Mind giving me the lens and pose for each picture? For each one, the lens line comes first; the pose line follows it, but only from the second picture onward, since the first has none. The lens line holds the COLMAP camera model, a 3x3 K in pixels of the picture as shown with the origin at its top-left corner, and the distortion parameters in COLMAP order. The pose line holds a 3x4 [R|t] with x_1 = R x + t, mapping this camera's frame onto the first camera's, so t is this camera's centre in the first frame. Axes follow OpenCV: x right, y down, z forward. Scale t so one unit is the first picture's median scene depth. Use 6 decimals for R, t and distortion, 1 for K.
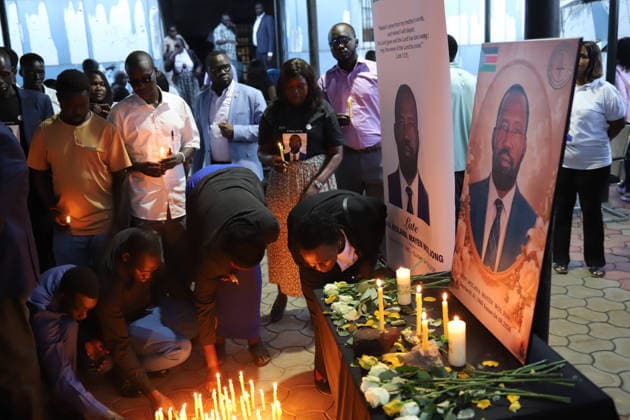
lens RADIAL K [[611.3, 0, 316.7], [0, 611.3, 205.1], [0, 0, 1]] dist [-0.057675, 0.038926]
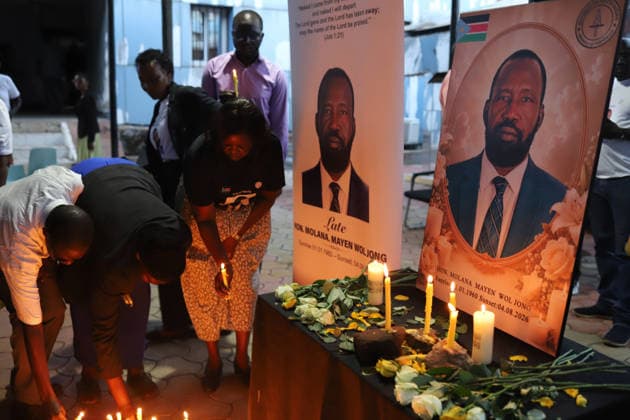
lens RADIAL K [[611.3, 0, 316.7], [0, 611.3, 205.1], [0, 0, 1]] dist [-0.057675, 0.038926]
pose [[0.947778, 0.009734, 0.318783, -0.231754], [0.007661, 0.998551, -0.053270, 0.073680], [-0.318840, 0.052930, 0.946330, 0.221390]]
